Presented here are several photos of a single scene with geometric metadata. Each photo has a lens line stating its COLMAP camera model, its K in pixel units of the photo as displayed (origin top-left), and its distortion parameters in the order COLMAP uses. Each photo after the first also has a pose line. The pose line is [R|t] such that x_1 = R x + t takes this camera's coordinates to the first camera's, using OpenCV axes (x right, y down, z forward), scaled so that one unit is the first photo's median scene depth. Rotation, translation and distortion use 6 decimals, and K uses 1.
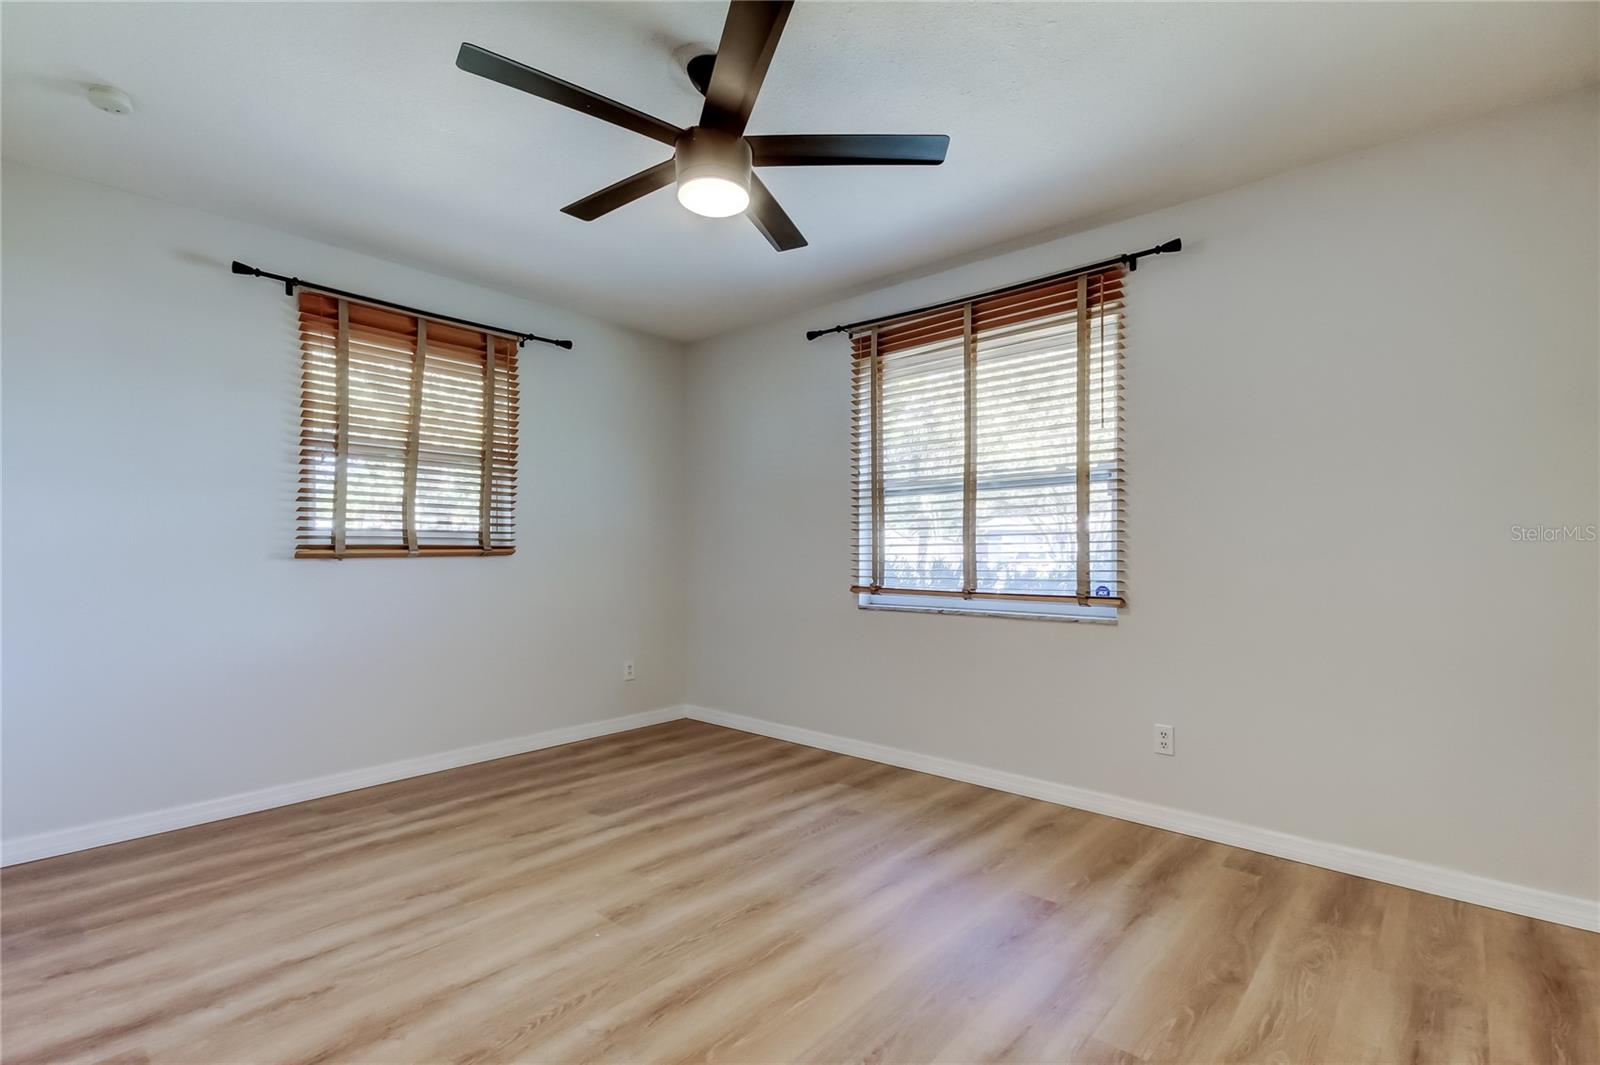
lens RADIAL K [[742.7, 0, 806.6], [0, 742.7, 543.0], [0, 0, 1]] dist [0.028641, -0.000506]
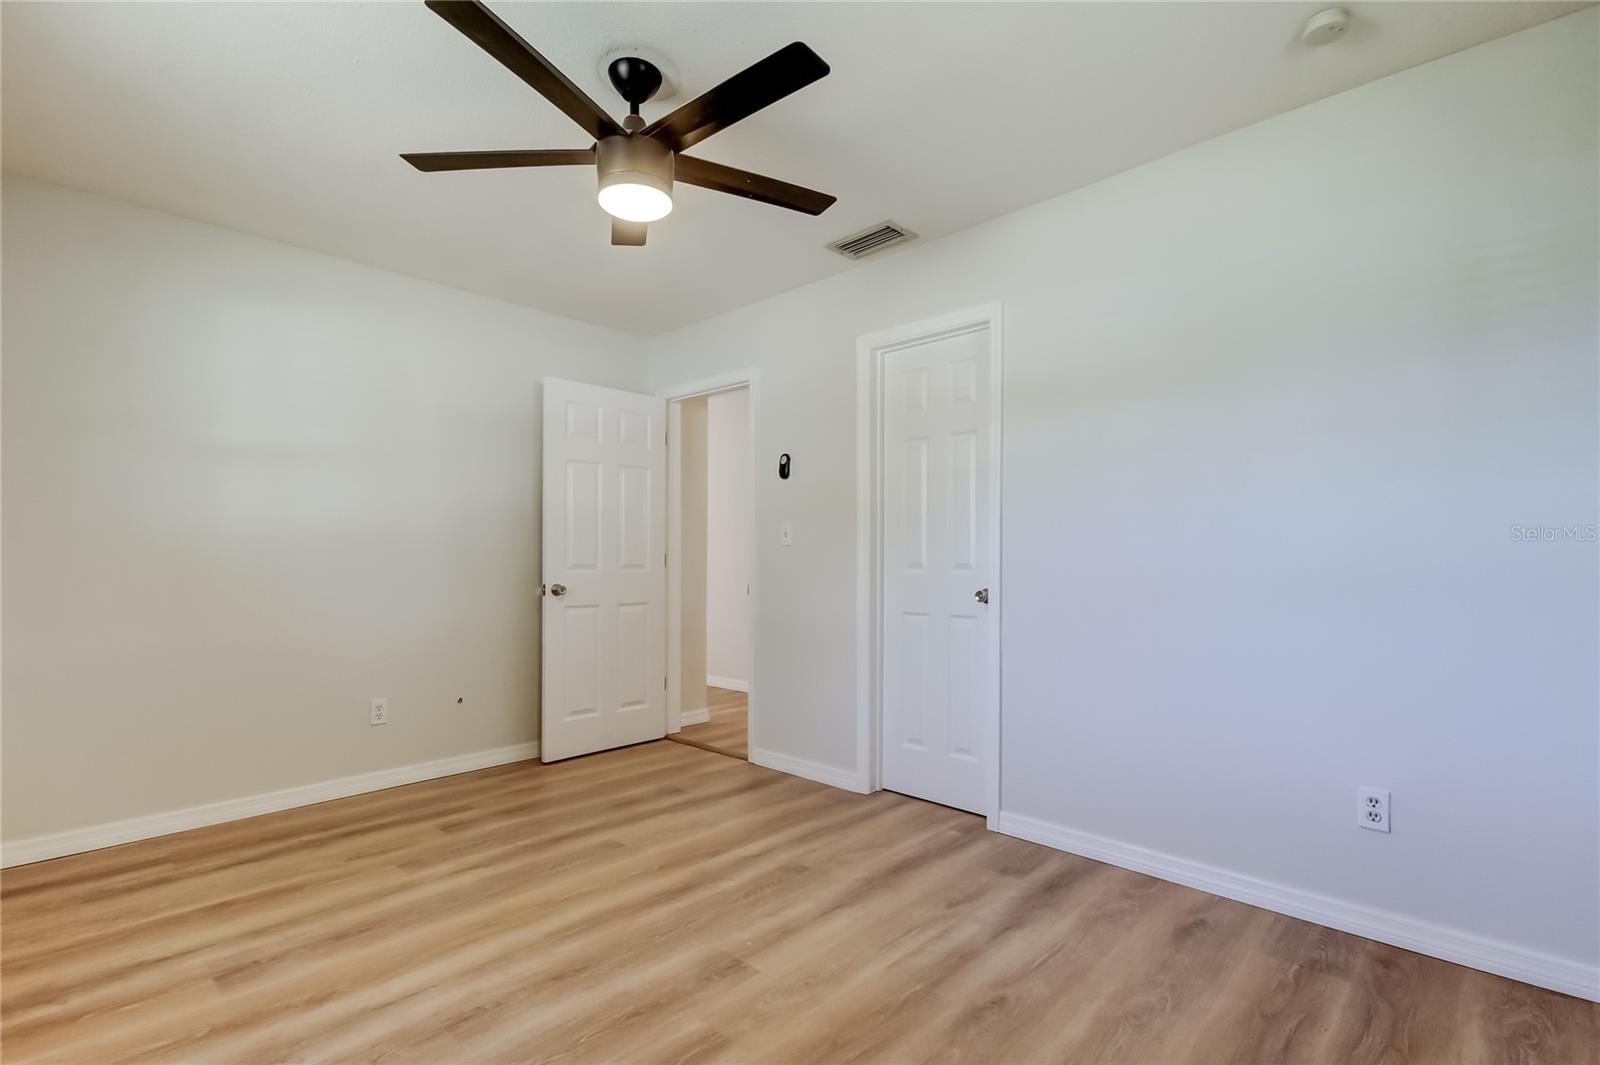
lens RADIAL K [[742.7, 0, 806.6], [0, 742.7, 543.0], [0, 0, 1]] dist [0.028641, -0.000506]
pose [[-0.999194, 0.003136, 0.040015, -0.397226], [0.001875, 0.999501, -0.031519, 0.025535], [-0.040094, -0.031419, -0.998702, 2.007403]]
